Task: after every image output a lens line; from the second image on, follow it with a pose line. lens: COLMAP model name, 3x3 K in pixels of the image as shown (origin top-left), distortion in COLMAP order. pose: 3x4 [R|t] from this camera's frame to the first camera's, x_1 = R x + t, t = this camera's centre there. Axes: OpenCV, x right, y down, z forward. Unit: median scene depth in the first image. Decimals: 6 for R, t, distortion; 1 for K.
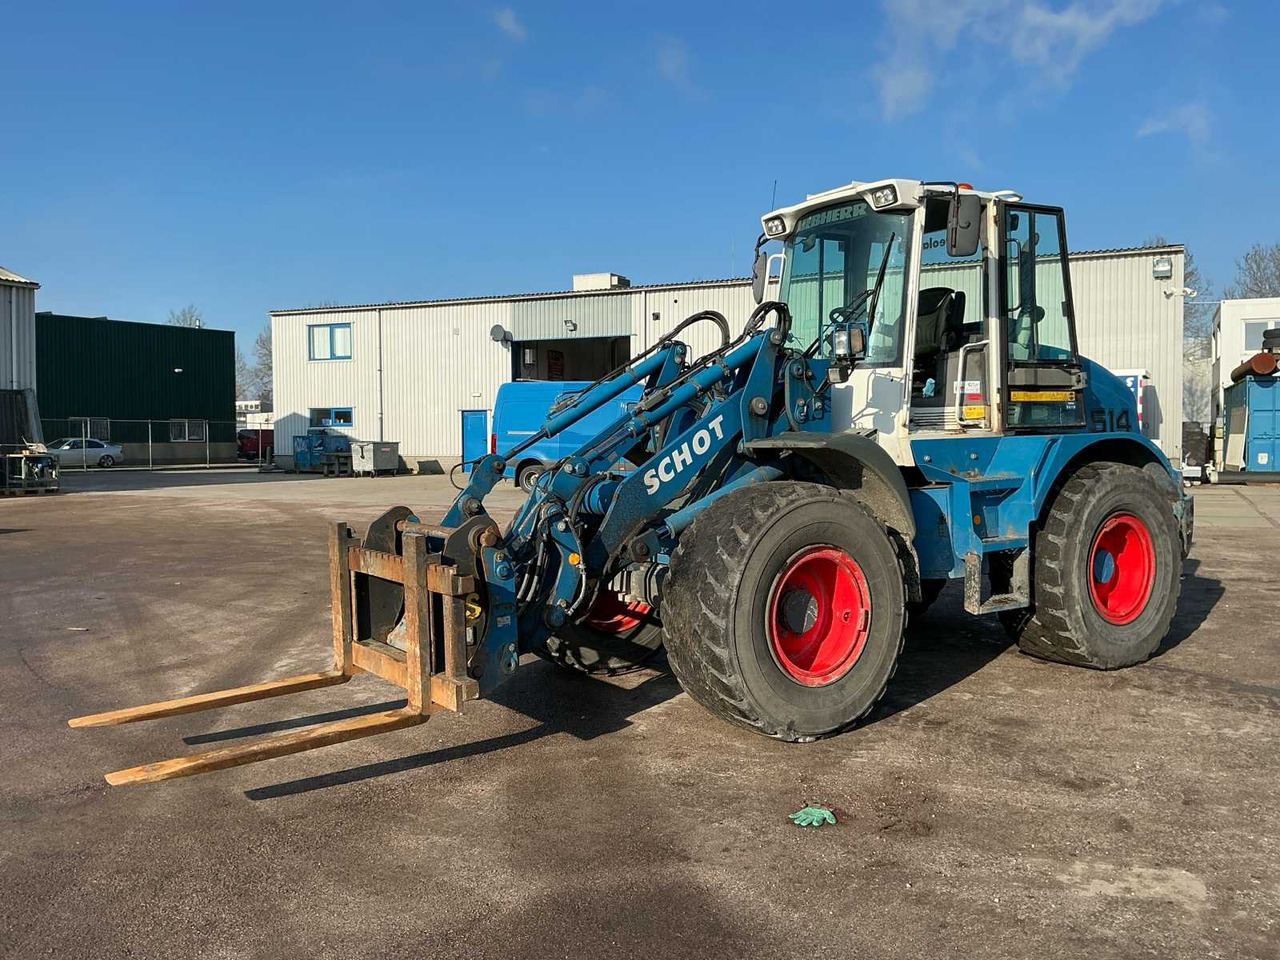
lens RADIAL K [[985.8, 0, 640.0], [0, 985.8, 480.0], [0, 0, 1]] dist [0.140405, -0.276352]
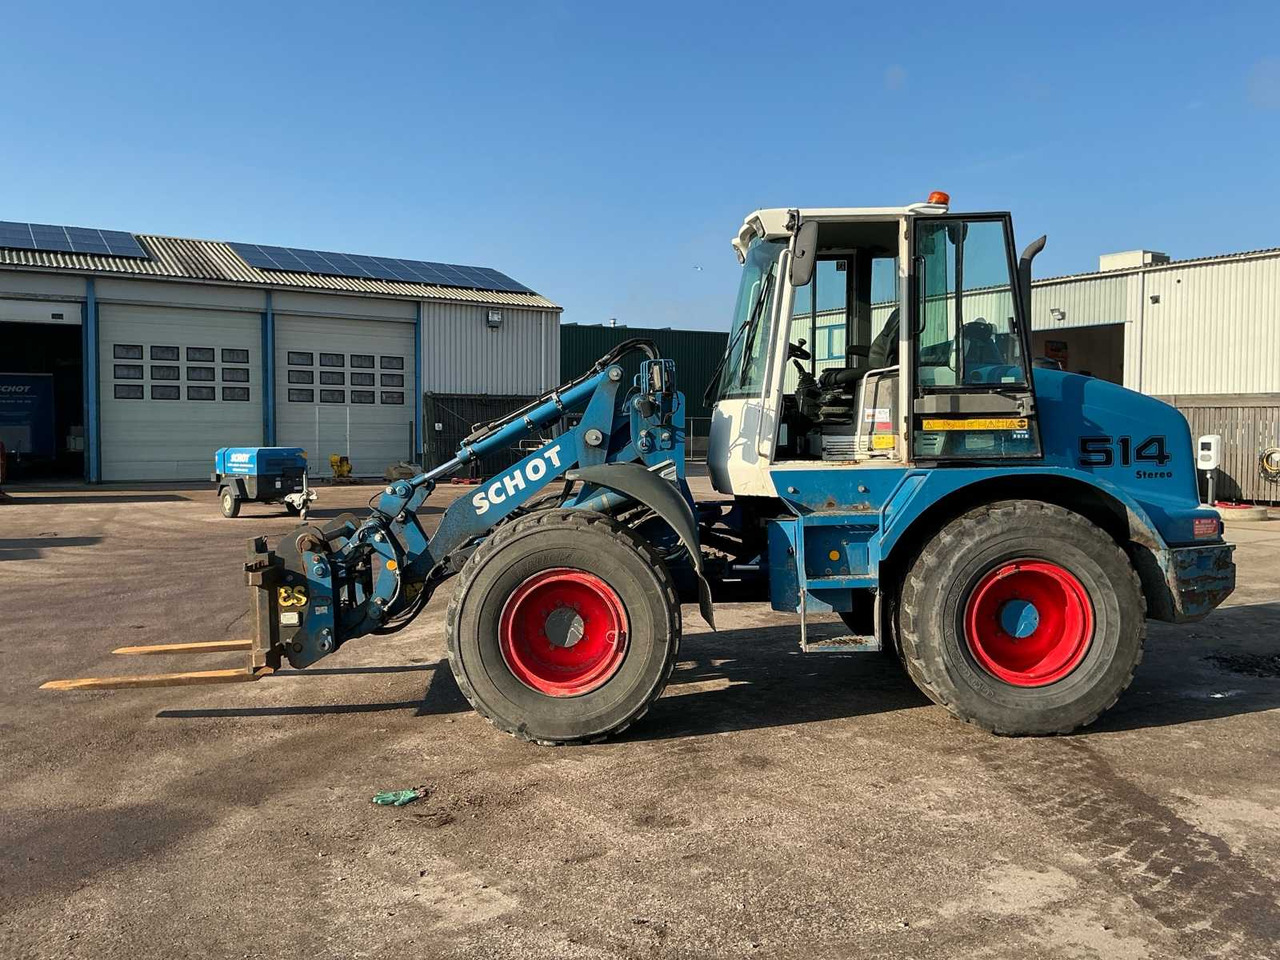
lens RADIAL K [[985.8, 0, 640.0], [0, 985.8, 480.0], [0, 0, 1]] dist [0.140405, -0.276352]
pose [[0.866913, 0.031886, -0.497439, 0.609475], [-0.029508, 0.999485, 0.012641, -0.037171], [0.497586, 0.003719, 0.867407, 0.070801]]
